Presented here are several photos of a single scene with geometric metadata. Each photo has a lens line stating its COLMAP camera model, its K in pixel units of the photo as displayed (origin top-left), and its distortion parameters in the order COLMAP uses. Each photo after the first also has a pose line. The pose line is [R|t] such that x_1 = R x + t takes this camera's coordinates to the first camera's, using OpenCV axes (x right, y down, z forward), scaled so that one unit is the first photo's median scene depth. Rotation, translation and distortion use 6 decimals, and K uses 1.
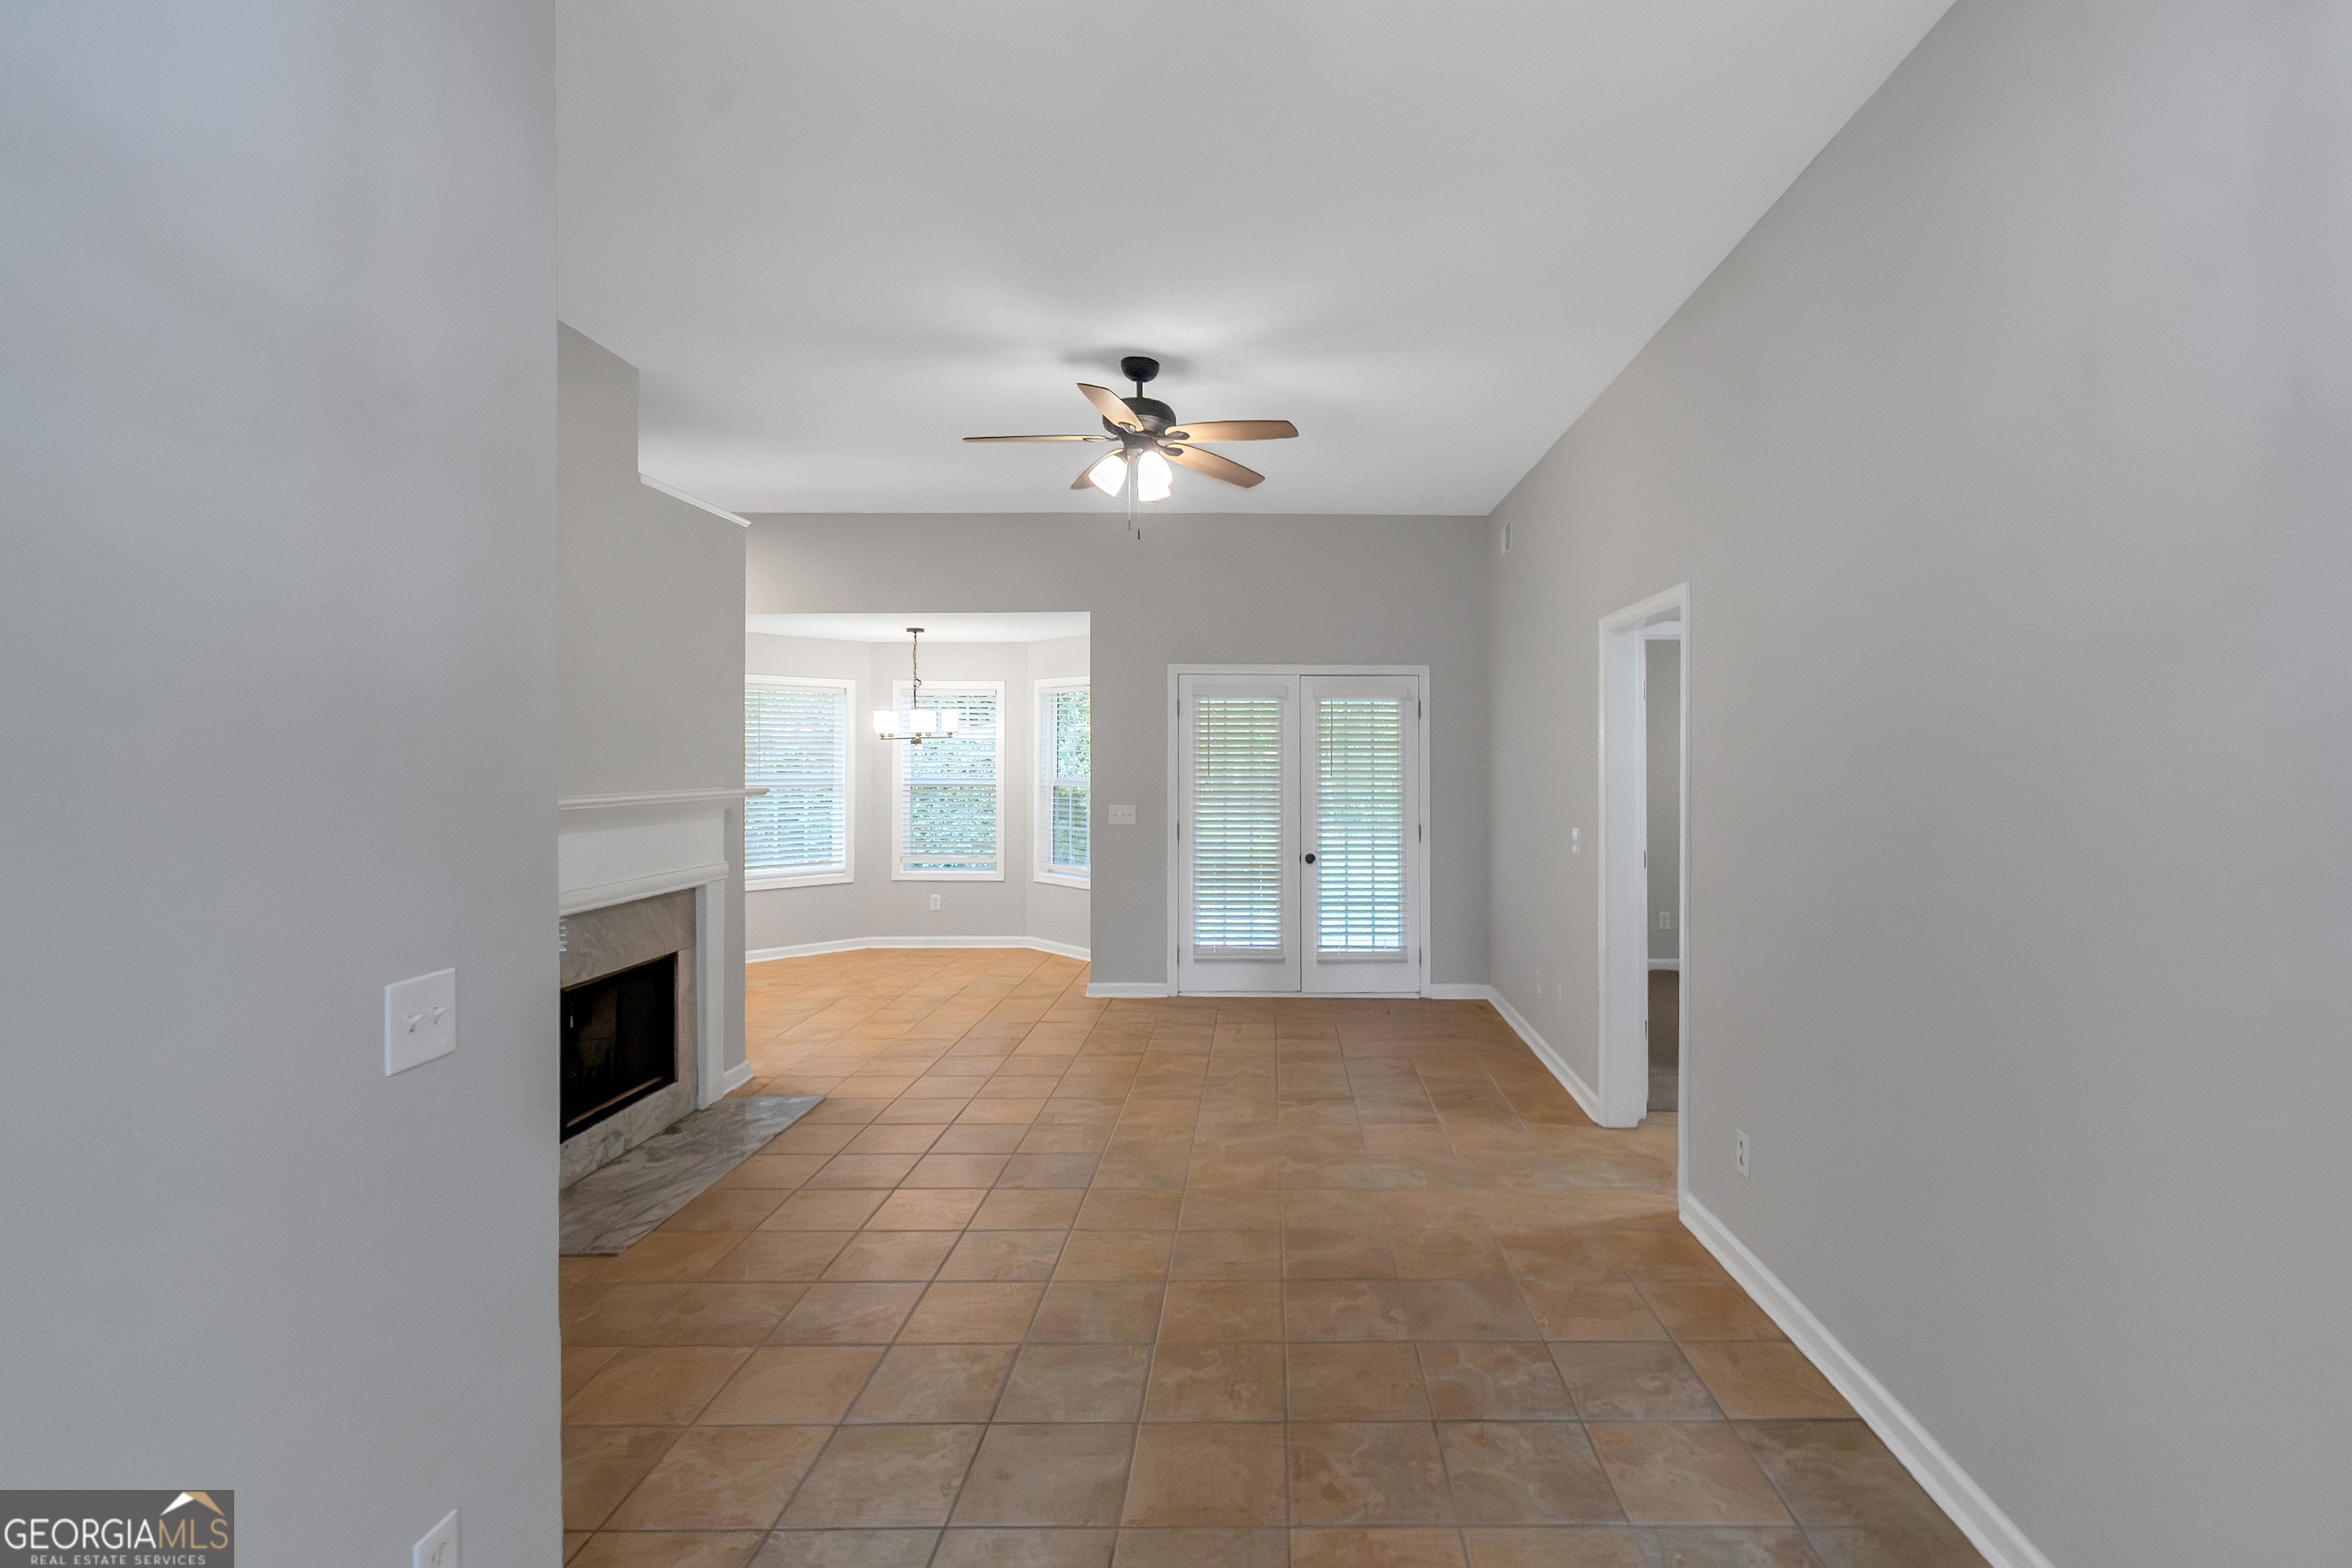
lens RADIAL K [[1065.4, 0, 1298.5], [0, 1065.4, 753.9], [0, 0, 1]] dist [0.002559, -0.002439]
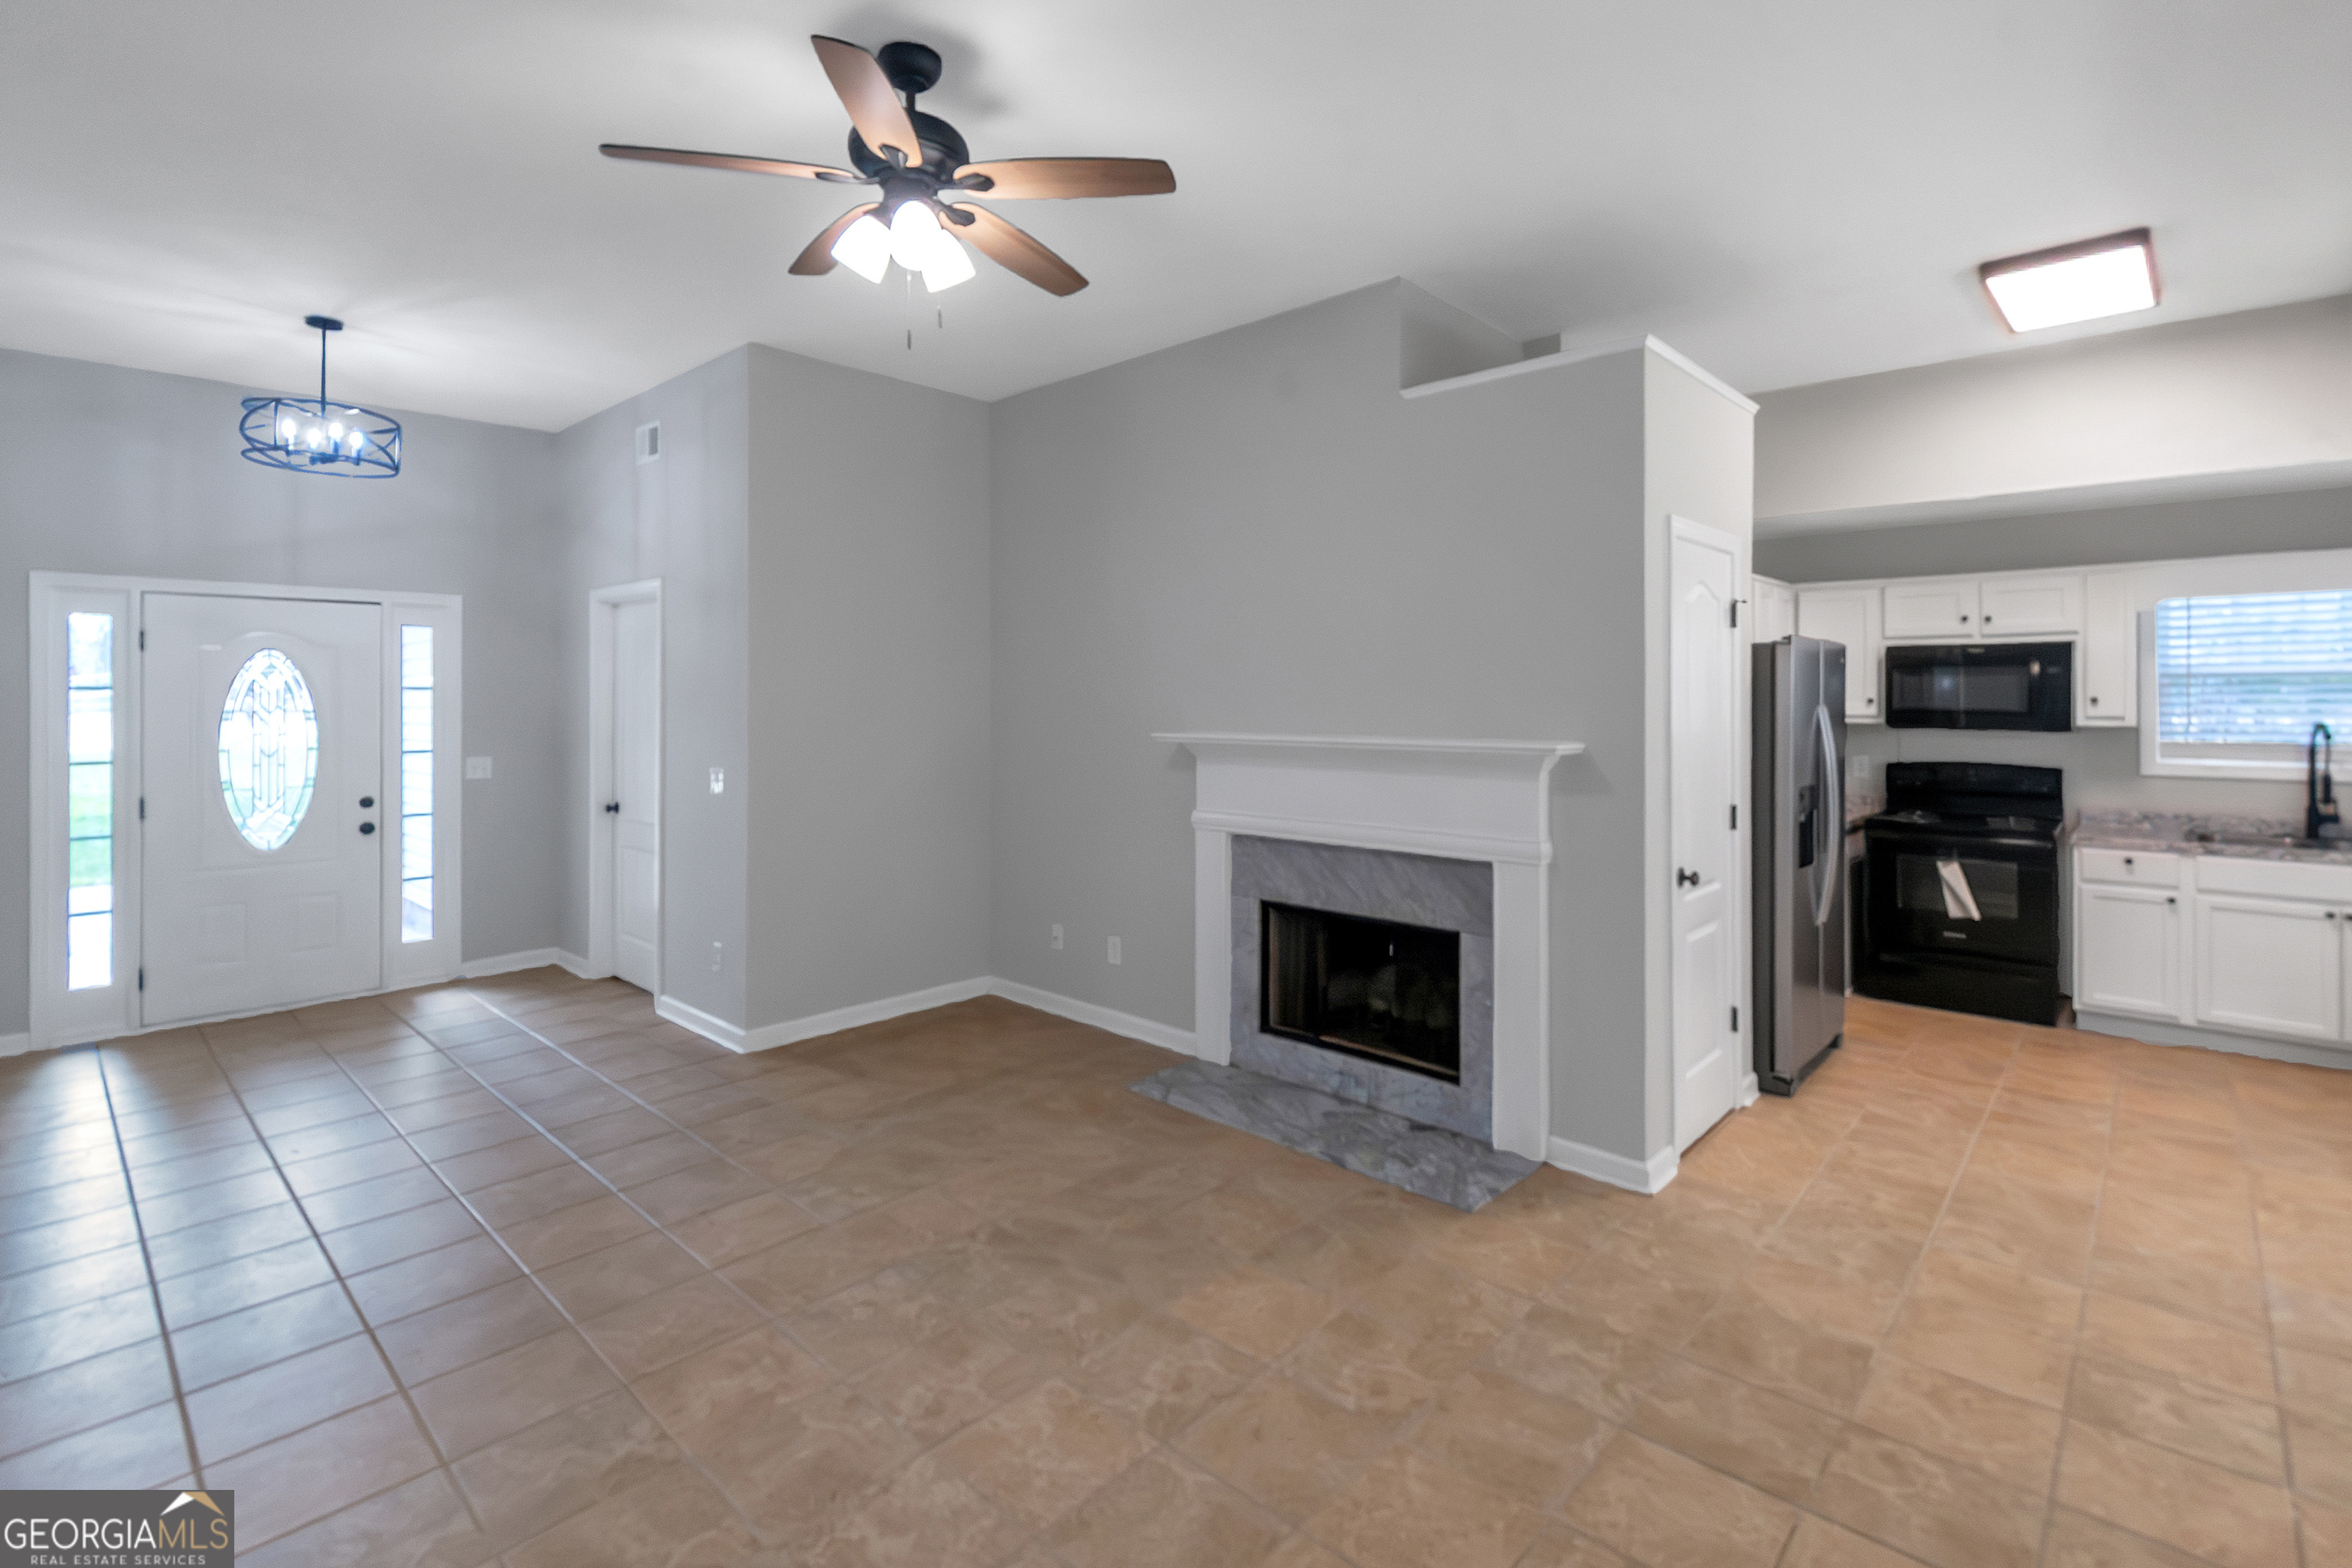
lens RADIAL K [[1065.4, 0, 1172.0], [0, 1065.4, 717.2], [0, 0, 1]] dist [0.002559, -0.002439]
pose [[-0.697771, 0.014407, -0.716176, 0.163679], [0.007087, 0.999888, 0.013209, 0.003189], [0.716286, 0.004142, -0.697795, 1.342119]]
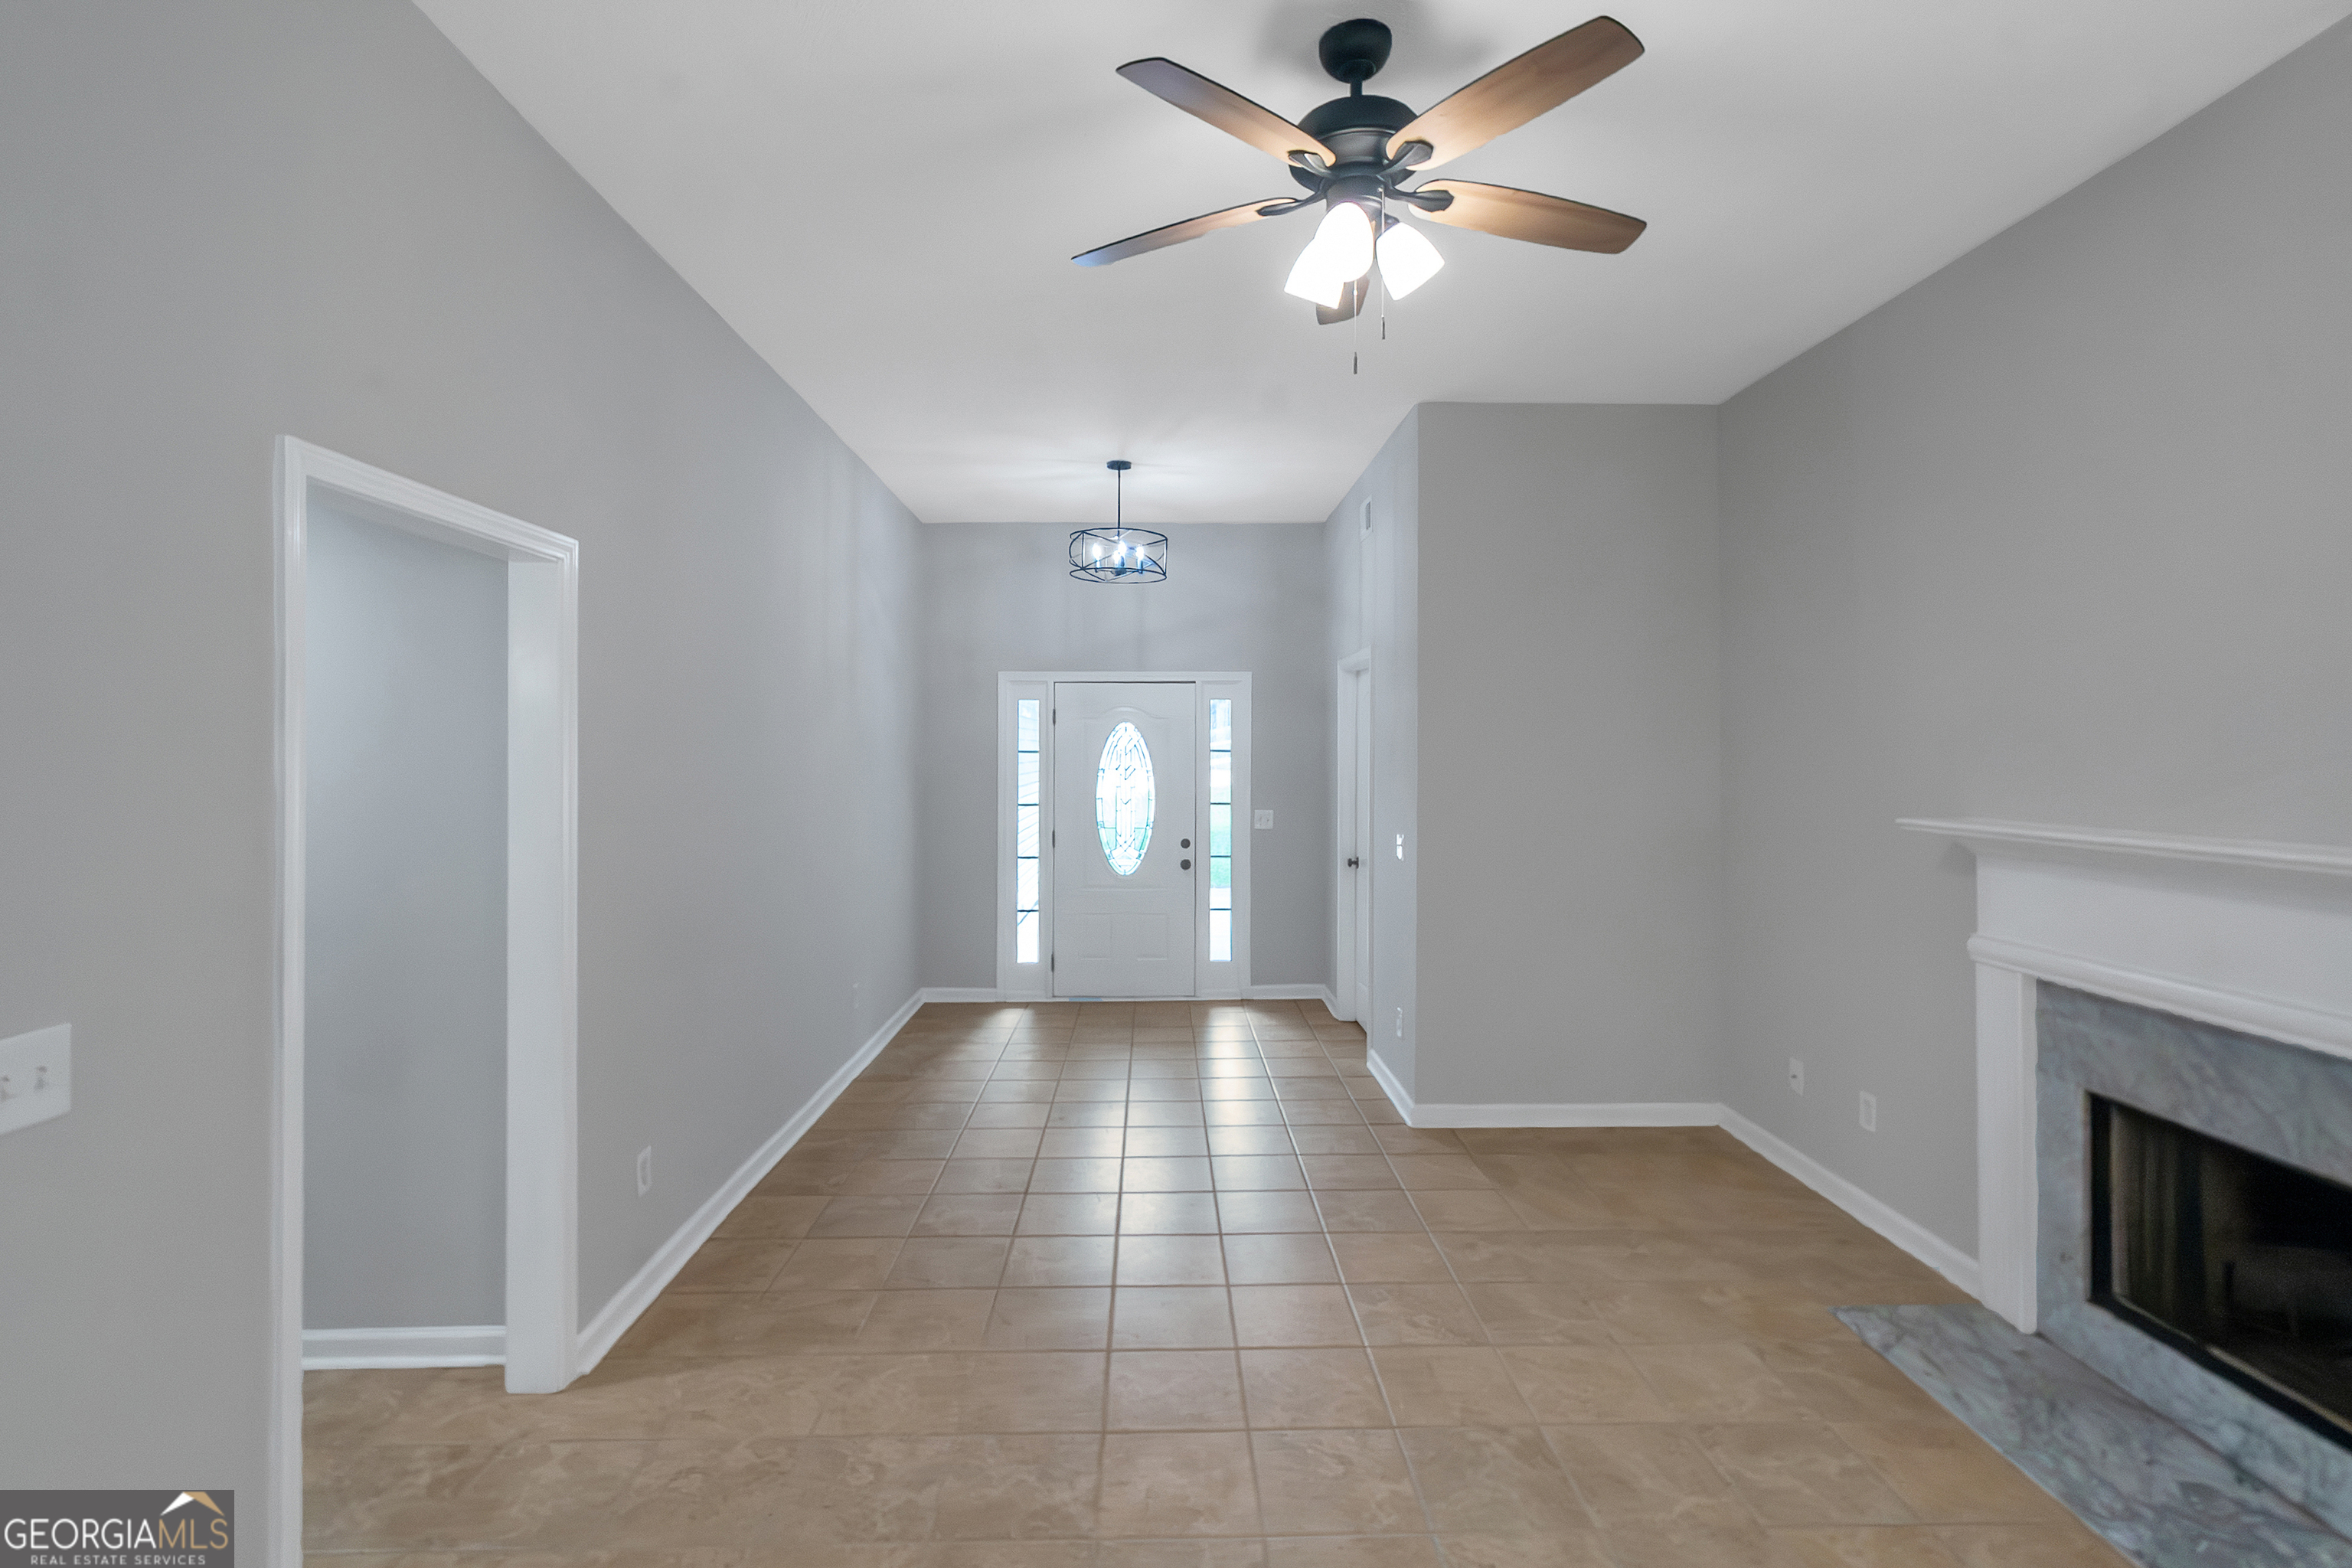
lens RADIAL K [[1065.4, 0, 1182.9], [0, 1065.4, 740.6], [0, 0, 1]] dist [0.002559, -0.002439]
pose [[-0.999986, 0.000618, -0.005166, -0.051198], [0.000717, 0.999815, -0.019196, -0.005500], [0.005153, -0.019199, -0.999802, 1.336583]]
